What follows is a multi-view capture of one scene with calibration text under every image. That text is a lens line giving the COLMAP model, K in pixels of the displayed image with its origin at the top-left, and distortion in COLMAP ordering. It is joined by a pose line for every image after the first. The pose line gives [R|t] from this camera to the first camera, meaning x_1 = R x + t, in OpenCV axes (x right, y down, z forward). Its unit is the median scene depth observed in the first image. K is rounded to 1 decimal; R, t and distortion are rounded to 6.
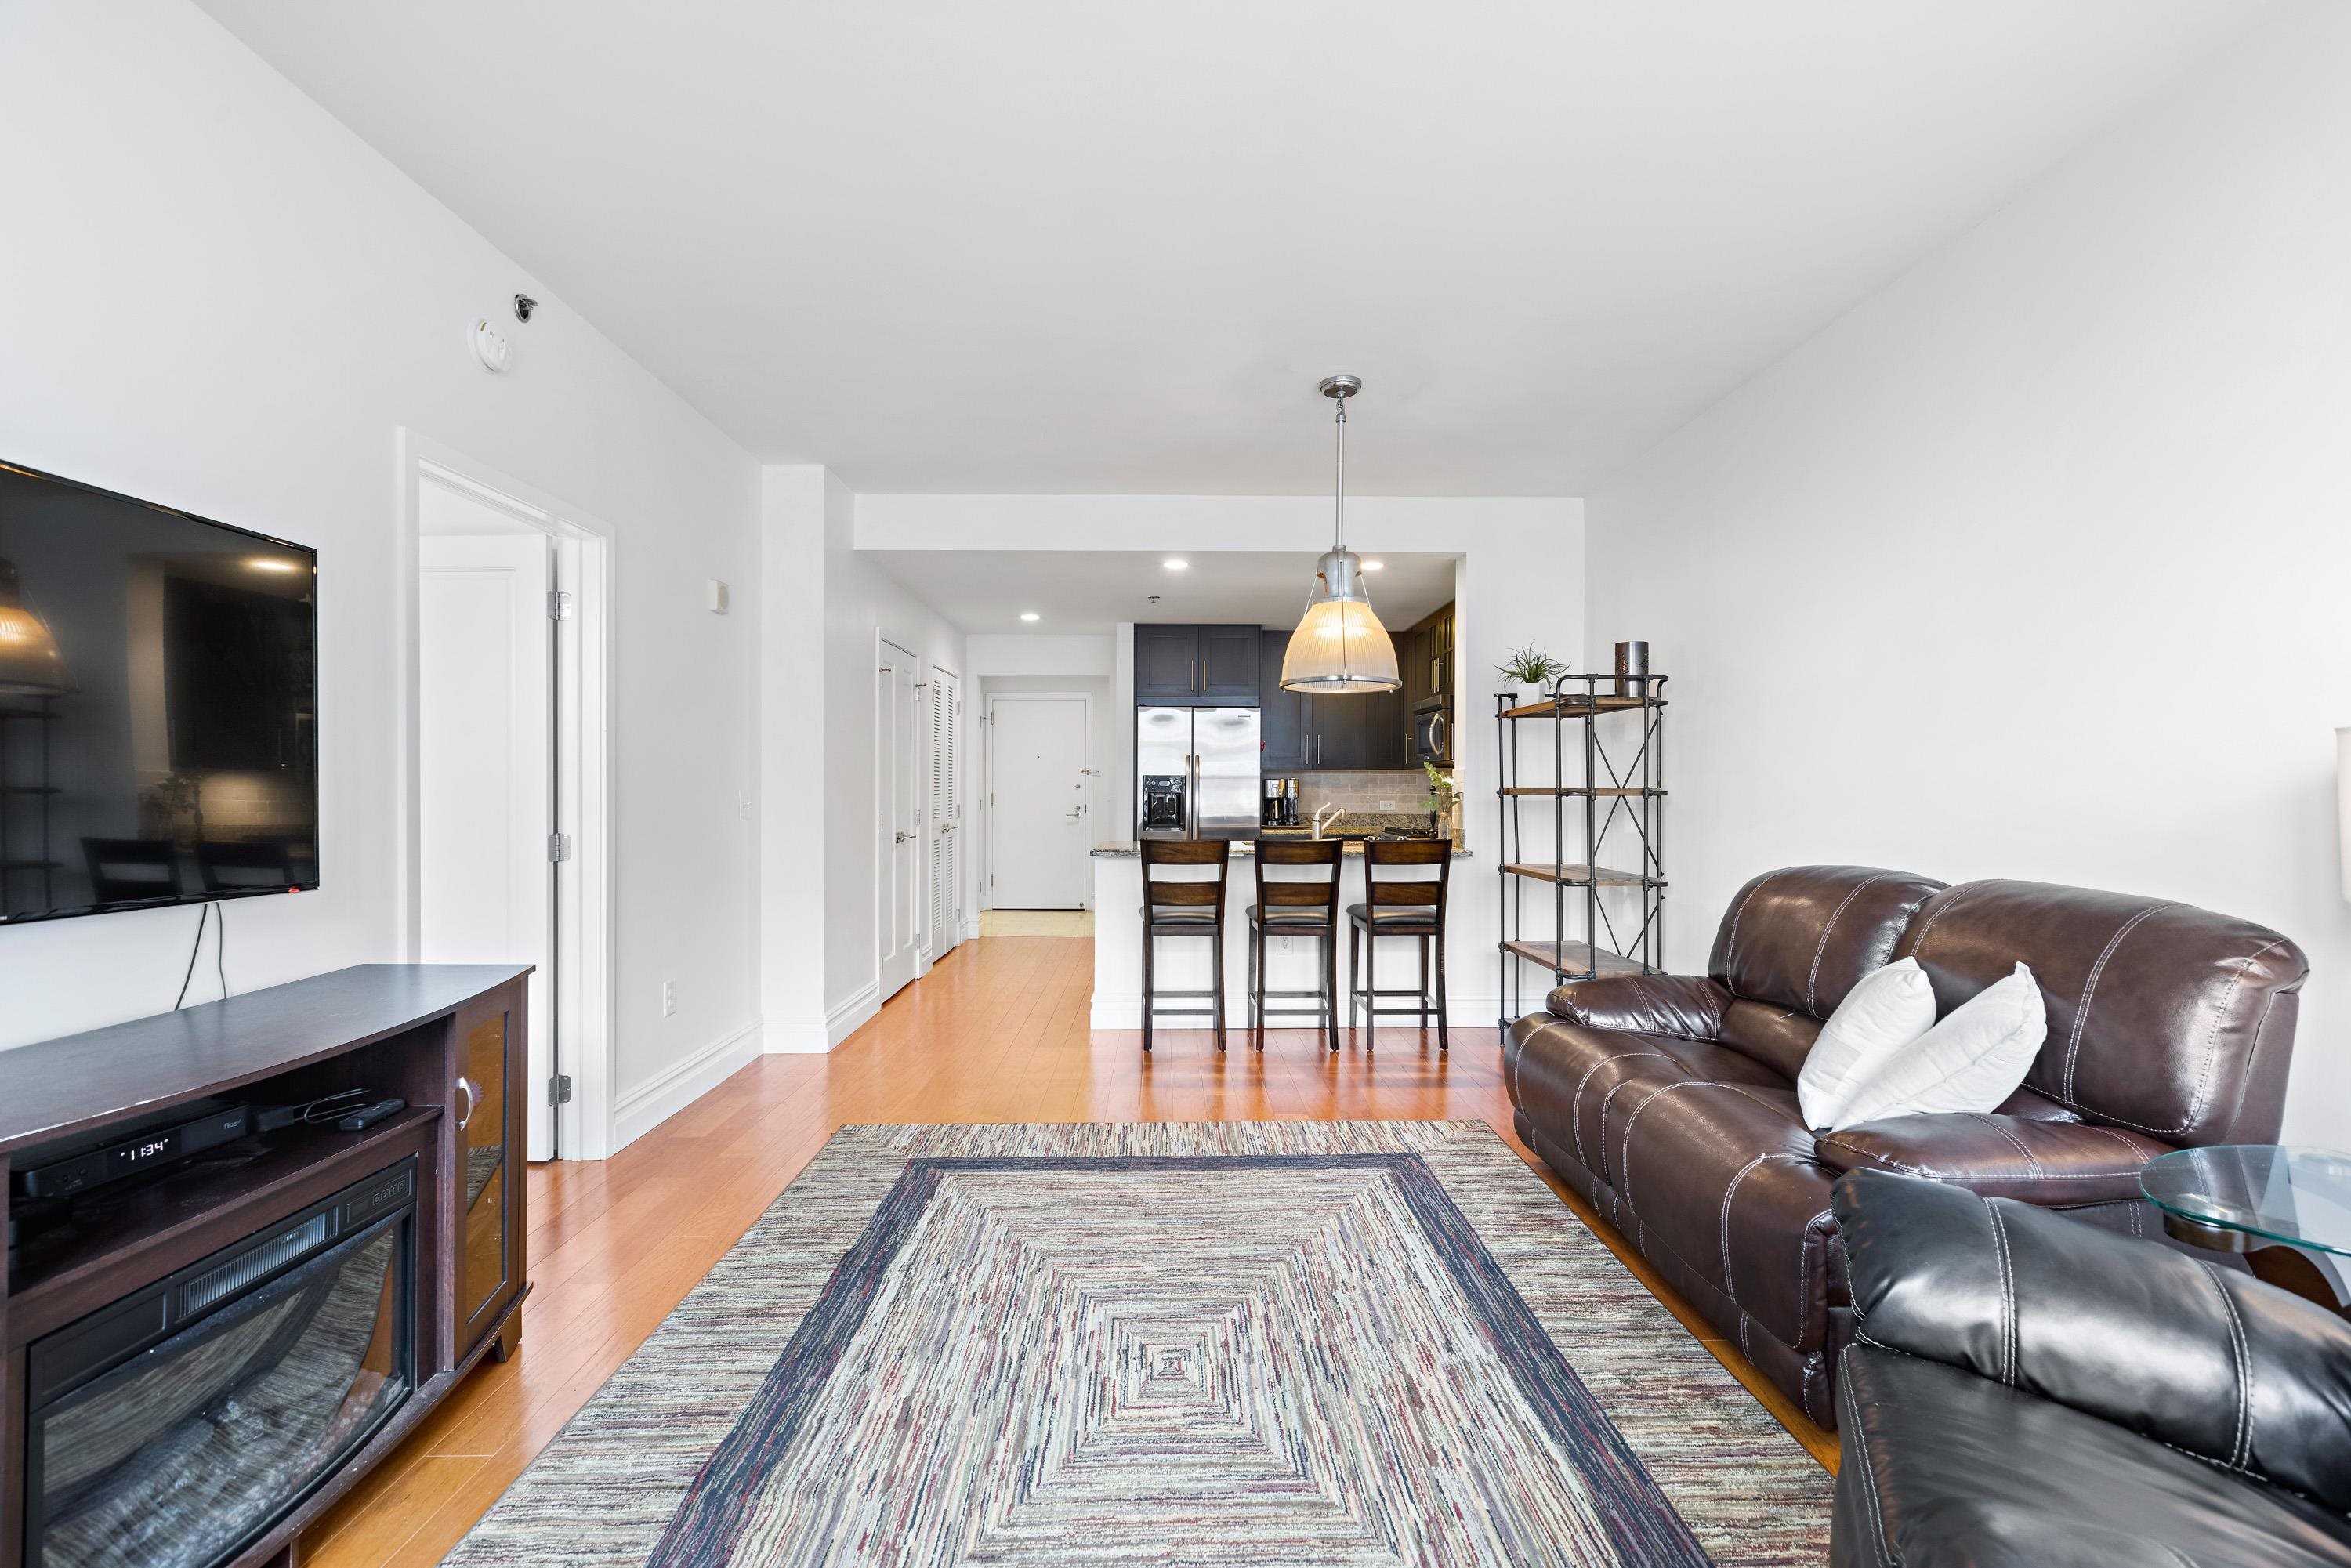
lens RADIAL K [[1043.1, 0, 1174.6], [0, 1043.1, 793.1], [0, 0, 1]] dist [0.001433, -0.000216]
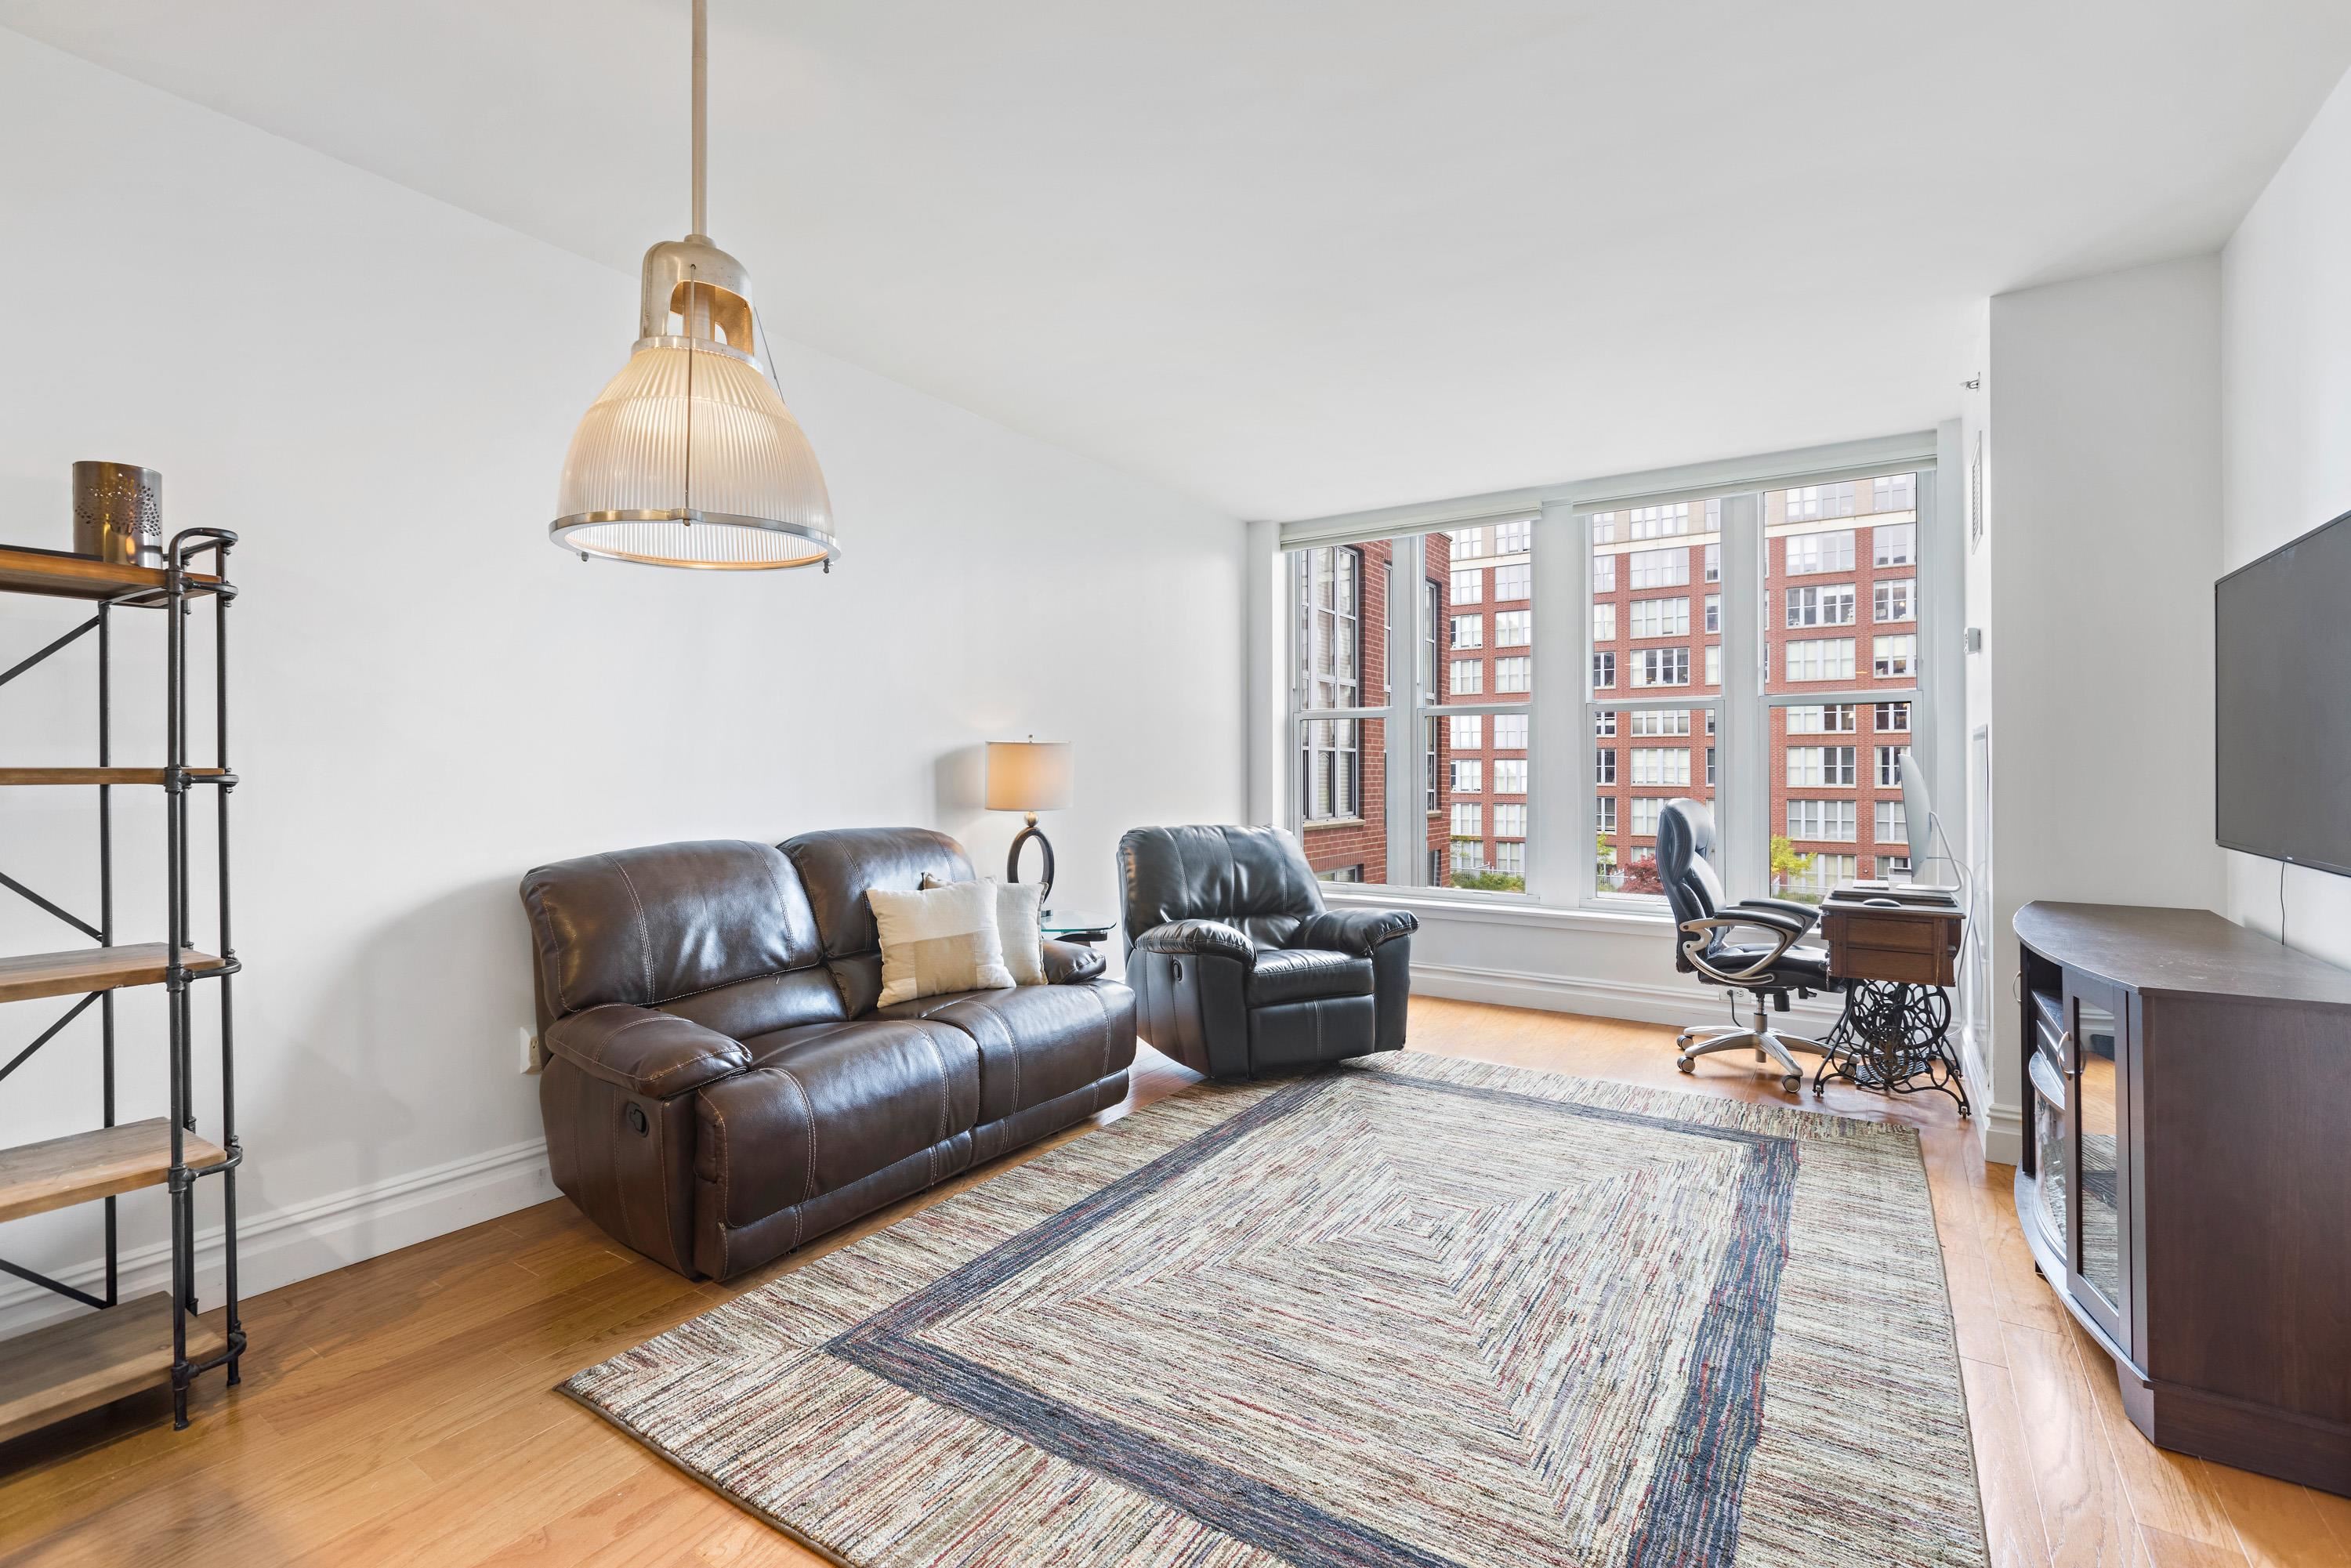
lens RADIAL K [[1049.1, 0, 1187.5], [0, 1049.1, 768.2], [0, 0, 1]] dist [0.000974, 0.001844]
pose [[-0.829587, -0.000645, 0.558377, -0.251877], [0.003769, 0.999970, 0.006754, -0.006458], [-0.558365, 0.007708, -0.829560, 1.152170]]
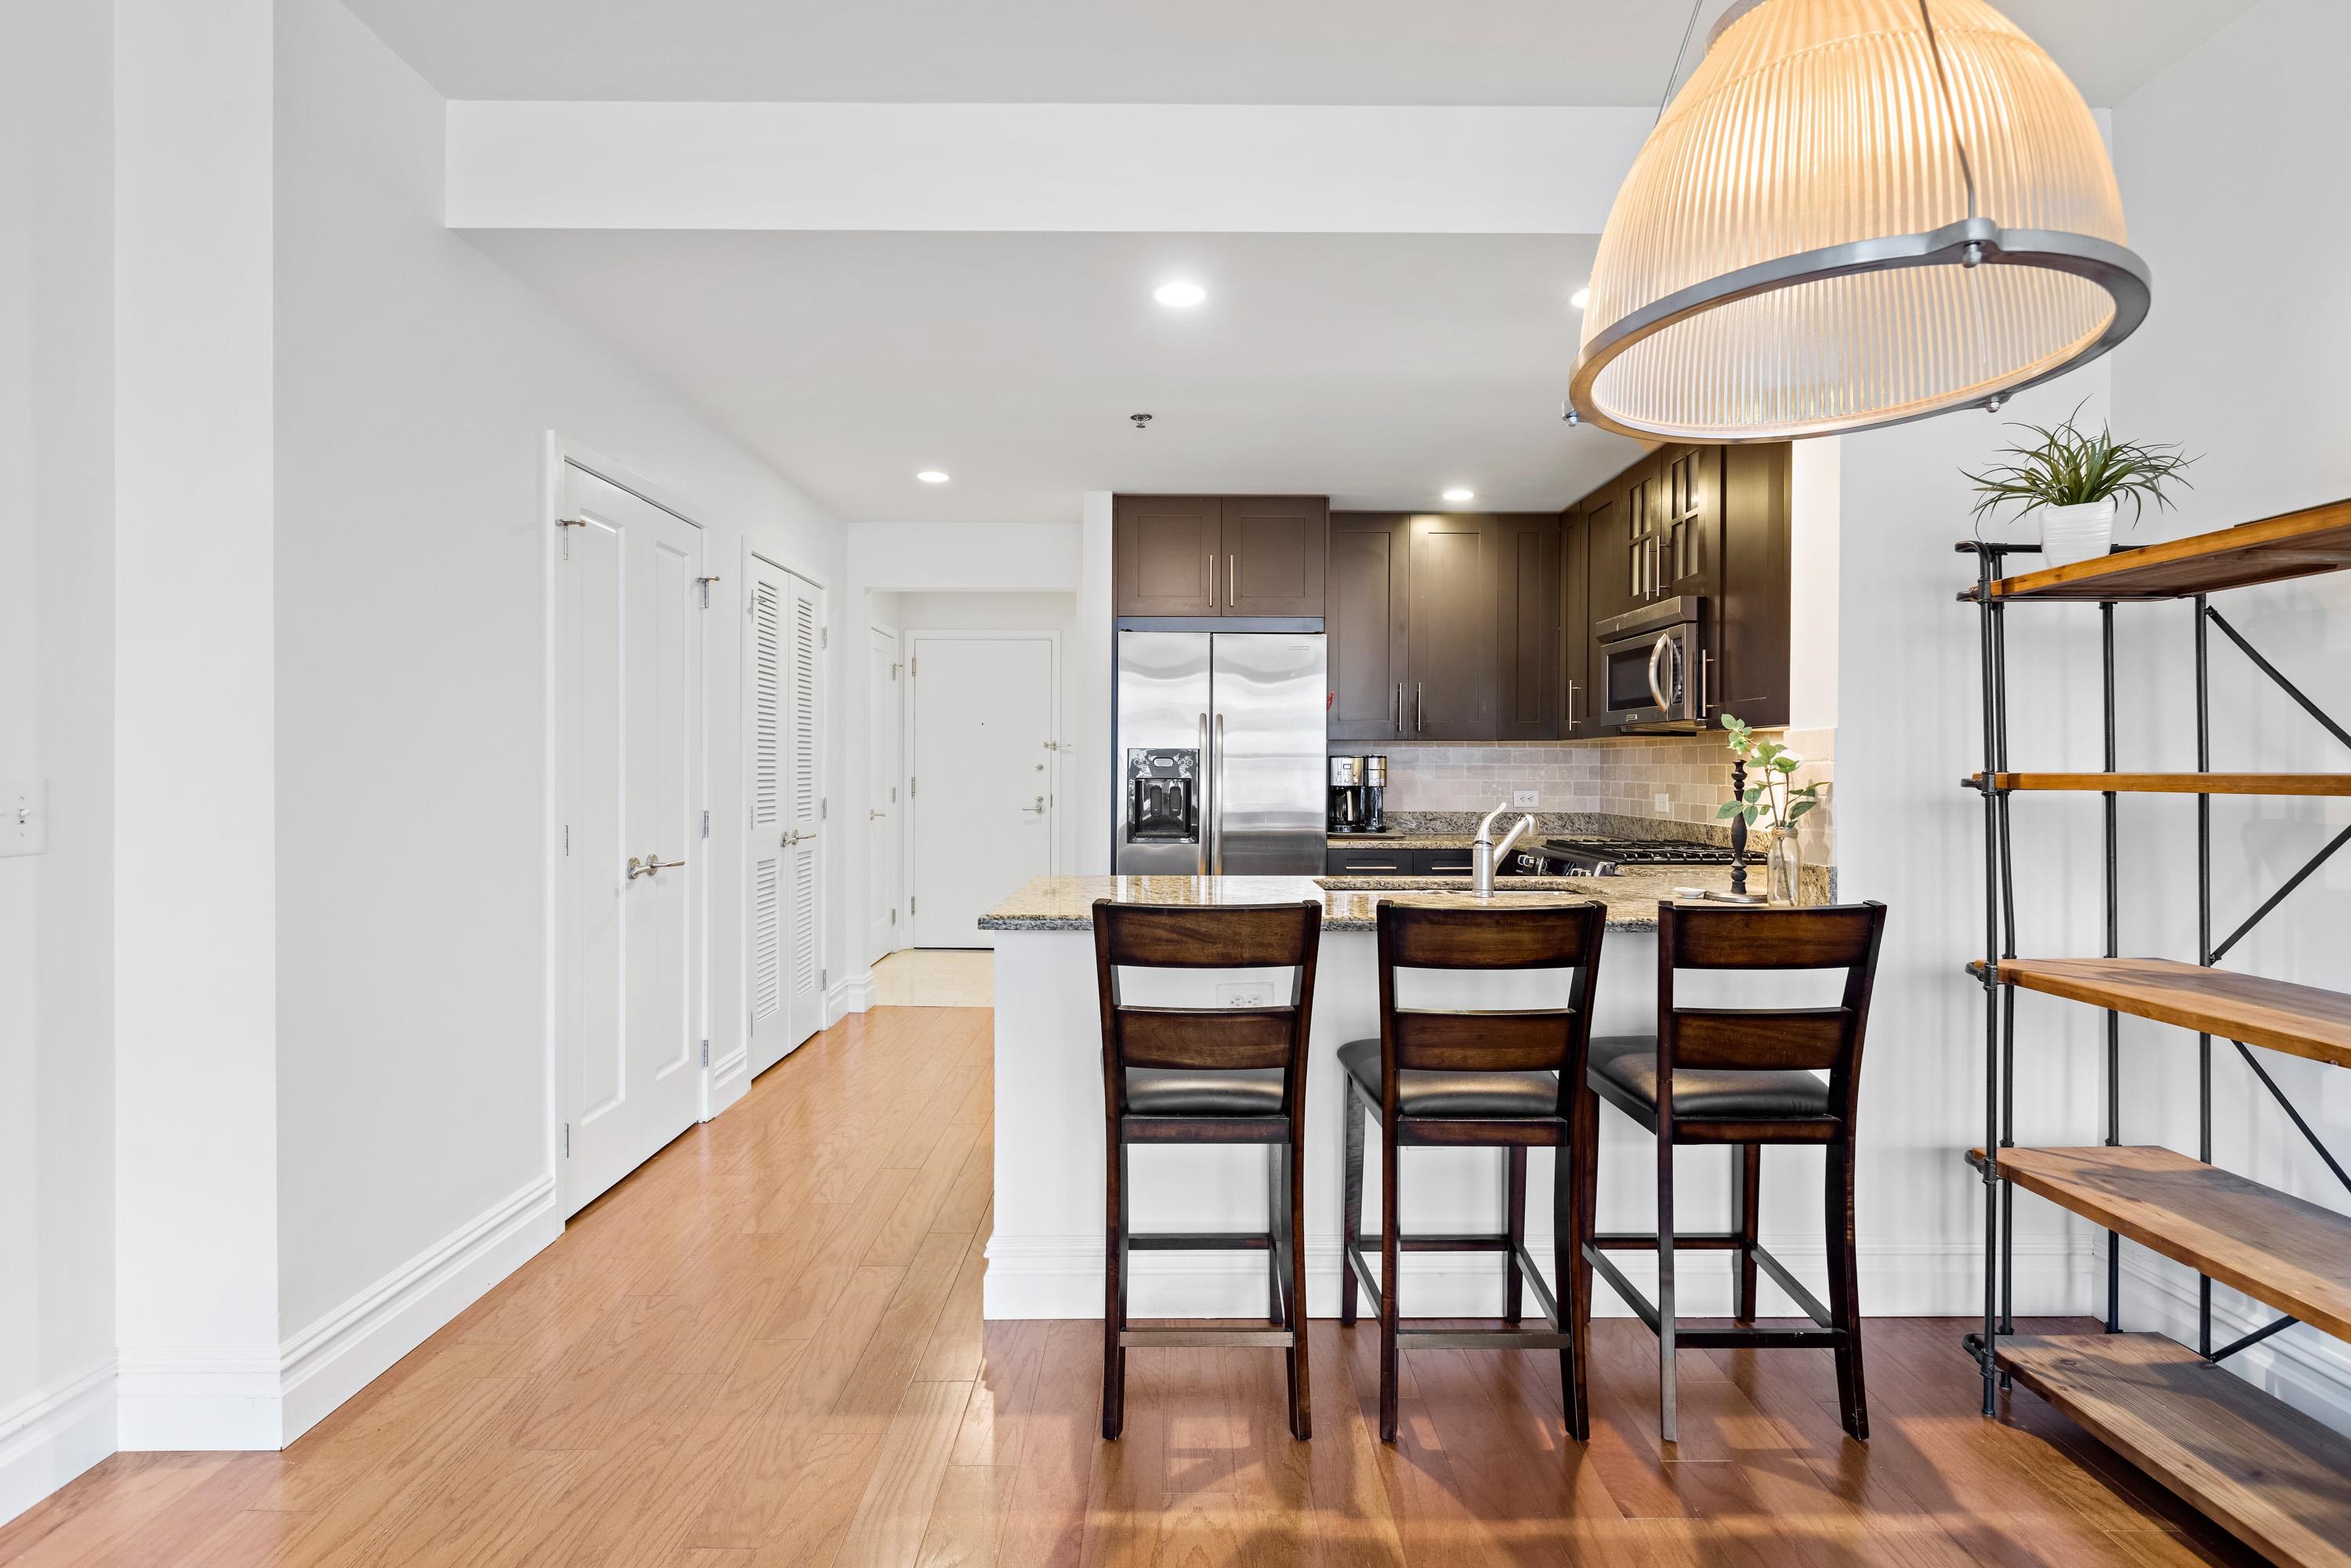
lens RADIAL K [[1121.3, 0, 1178.7], [0, 1121.3, 771.1], [0, 0, 1]] dist [0.000813, -0.000861]
pose [[0.999992, 0.002444, -0.003082, 0.000715], [-0.002453, 0.999993, -0.002923, -0.004777], [0.003075, 0.002931, 0.999991, 0.669684]]
